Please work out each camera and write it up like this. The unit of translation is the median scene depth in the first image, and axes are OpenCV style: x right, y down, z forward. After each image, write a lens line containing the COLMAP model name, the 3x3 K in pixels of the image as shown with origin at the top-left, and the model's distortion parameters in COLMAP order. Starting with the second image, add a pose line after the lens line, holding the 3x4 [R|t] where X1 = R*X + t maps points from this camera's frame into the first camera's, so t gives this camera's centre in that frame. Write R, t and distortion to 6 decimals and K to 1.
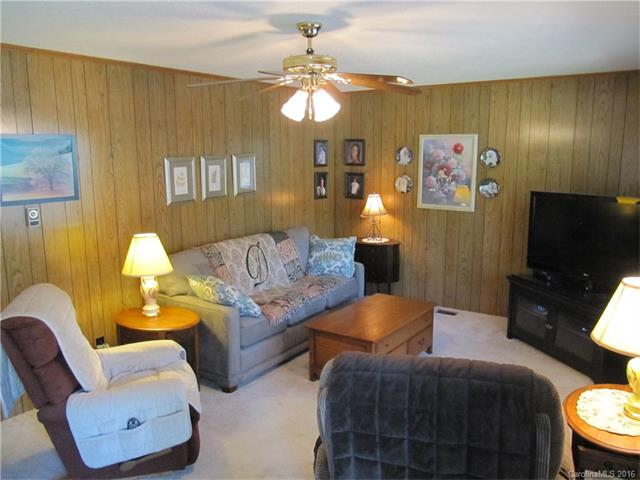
lens RADIAL K [[532.3, 0, 320.0], [0, 532.3, 240.0], [0, 0, 1]] dist [-0.023947, -0.000771]
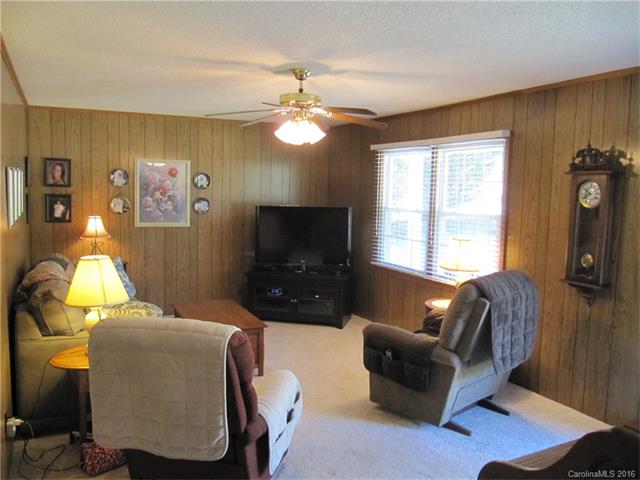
lens RADIAL K [[532.3, 0, 320.0], [0, 532.3, 240.0], [0, 0, 1]] dist [-0.023947, -0.000771]
pose [[0.486913, -0.068760, 0.870740, -0.567585], [0.125170, 0.992100, 0.008350, 0.002185], [-0.864435, 0.104925, 0.491673, 0.174832]]
